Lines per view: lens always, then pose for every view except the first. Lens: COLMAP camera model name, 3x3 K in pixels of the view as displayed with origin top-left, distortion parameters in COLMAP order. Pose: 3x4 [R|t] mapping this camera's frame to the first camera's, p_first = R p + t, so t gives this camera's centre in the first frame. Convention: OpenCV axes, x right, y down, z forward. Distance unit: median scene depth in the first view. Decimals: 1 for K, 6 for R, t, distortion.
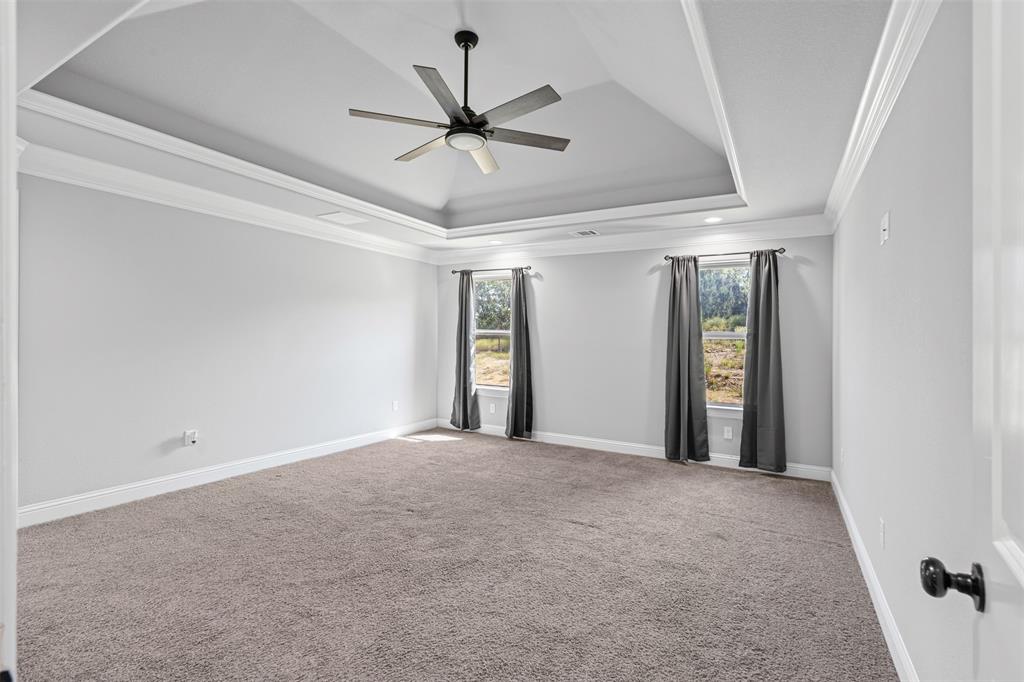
lens RADIAL K [[470.9, 0, 516.4], [0, 470.9, 331.9], [0, 0, 1]] dist [-0.004798, 0.000470]
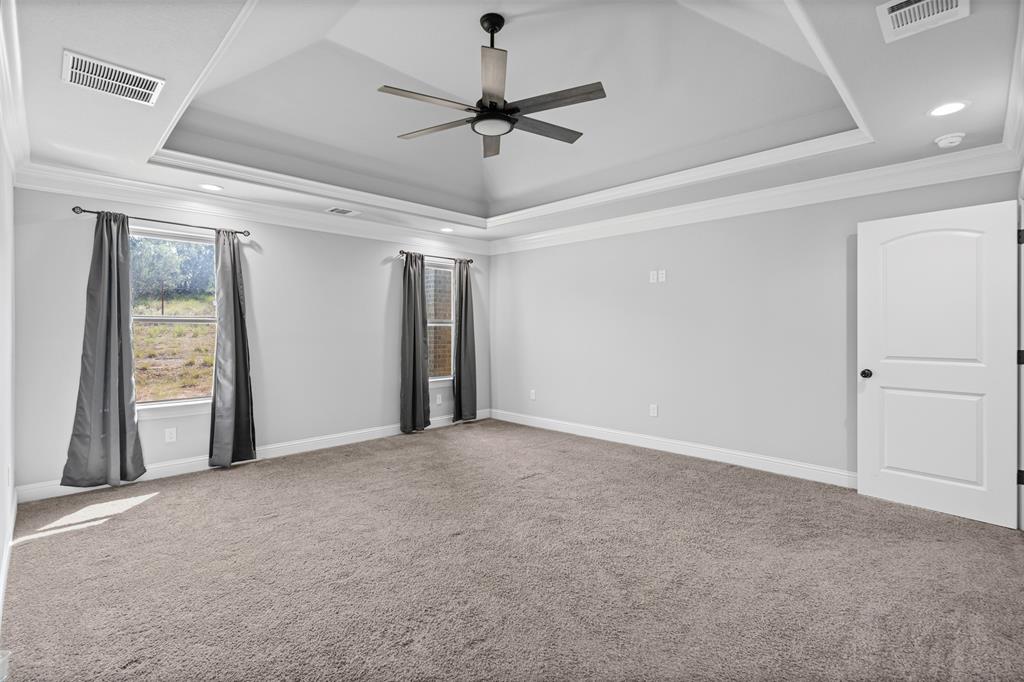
lens RADIAL K [[469.8, 0, 505.6], [0, 469.8, 332.3], [0, 0, 1]] dist [-0.003154, -0.000132]
pose [[0.268858, -0.029569, 0.962726, -0.698601], [-0.009629, 0.999396, 0.033384, -0.009590], [-0.963132, -0.018245, 0.268411, 0.481323]]
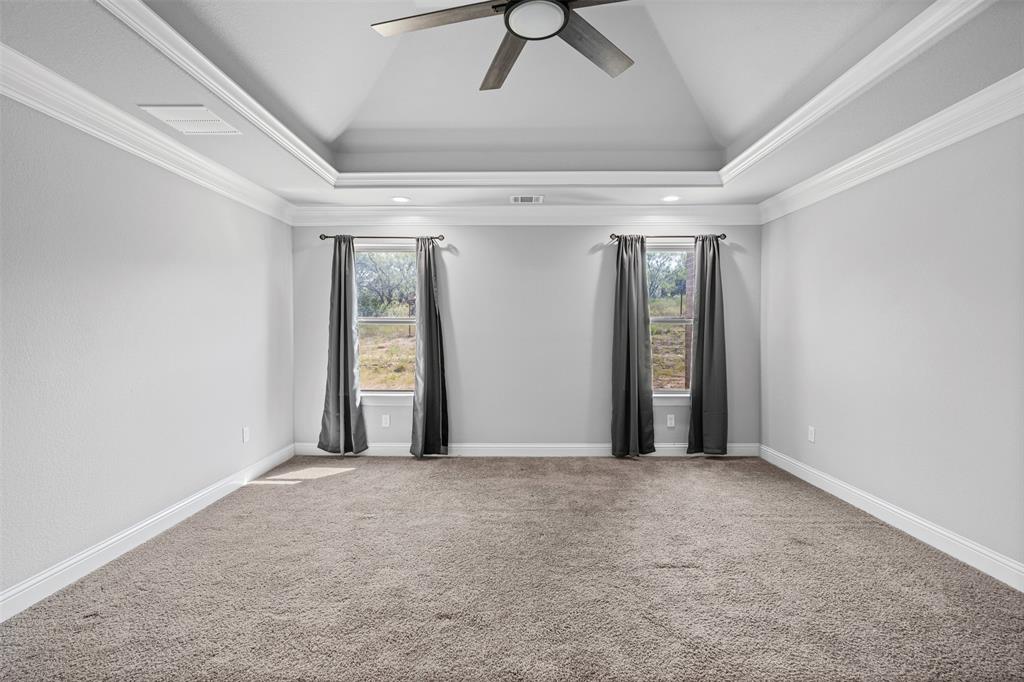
lens RADIAL K [[470.9, 0, 516.4], [0, 470.9, 331.9], [0, 0, 1]] dist [-0.004798, 0.000470]
pose [[0.872655, -0.022482, 0.487820, -0.298179], [0.009862, 0.999547, 0.028424, -0.000913], [-0.488238, -0.019993, 0.872481, 0.302784]]
